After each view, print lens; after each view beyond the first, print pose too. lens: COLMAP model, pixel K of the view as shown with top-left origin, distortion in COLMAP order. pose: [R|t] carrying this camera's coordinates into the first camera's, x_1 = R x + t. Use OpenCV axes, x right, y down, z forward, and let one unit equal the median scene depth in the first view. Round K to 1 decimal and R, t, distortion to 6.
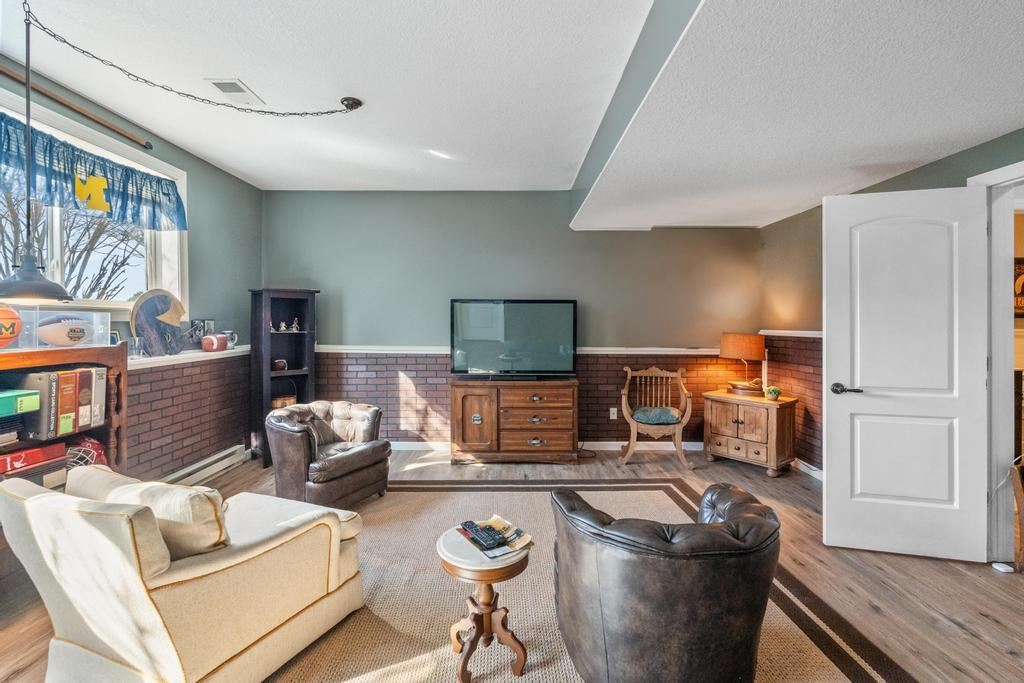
lens RADIAL K [[453.0, 0, 513.4], [0, 453.0, 322.9], [0, 0, 1]] dist [-0.004287, -0.000248]
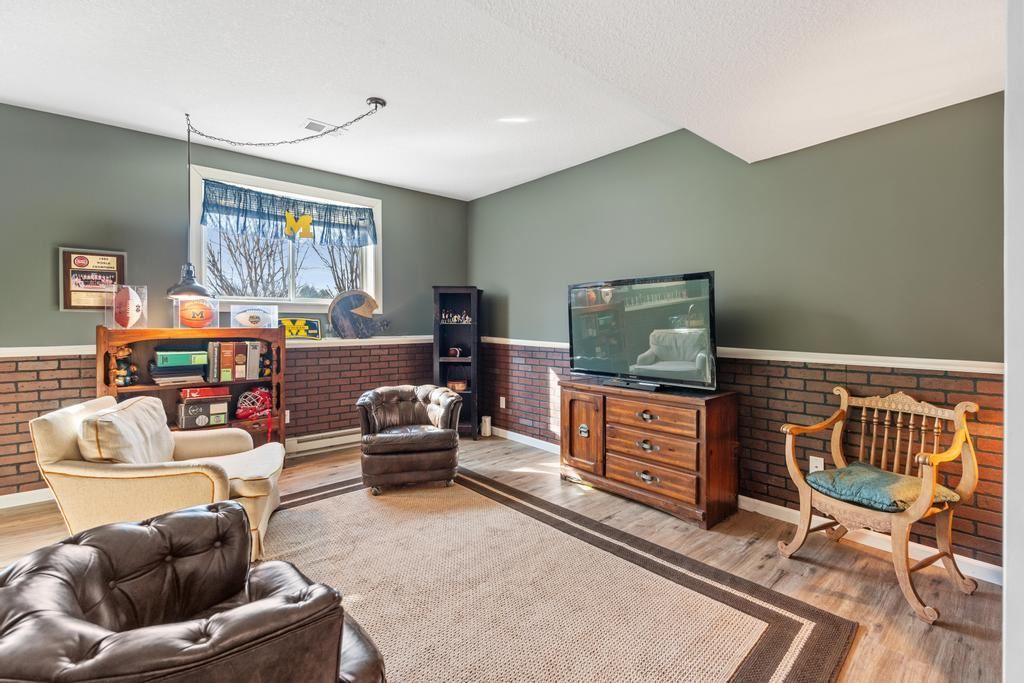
lens RADIAL K [[453.0, 0, 504.9], [0, 453.0, 325.1], [0, 0, 1]] dist [-0.004287, -0.000248]
pose [[0.652377, 0.001947, -0.757892, 0.444615], [-0.001504, 0.999998, 0.001274, 0.023468], [0.757893, 0.000309, 0.652379, 0.368923]]
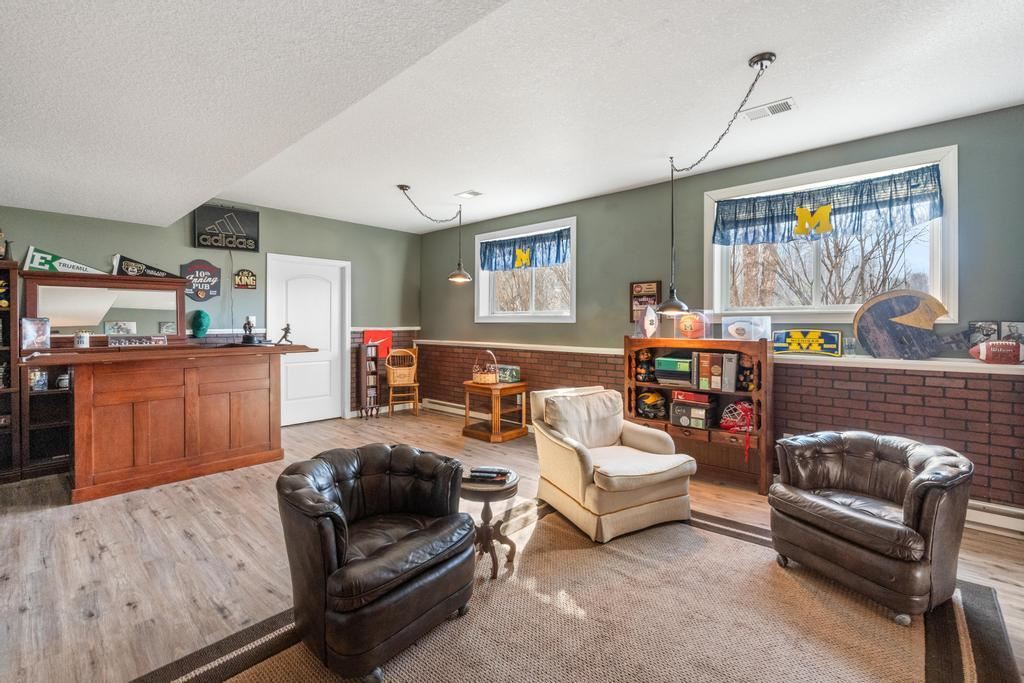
lens RADIAL K [[453.0, 0, 517.7], [0, 453.0, 323.1], [0, 0, 1]] dist [-0.004287, -0.000248]
pose [[-0.667687, -0.002586, -0.744437, 0.386976], [-0.003894, 0.999992, 0.000020, -0.000500], [0.744432, 0.002912, -0.667692, 0.843631]]
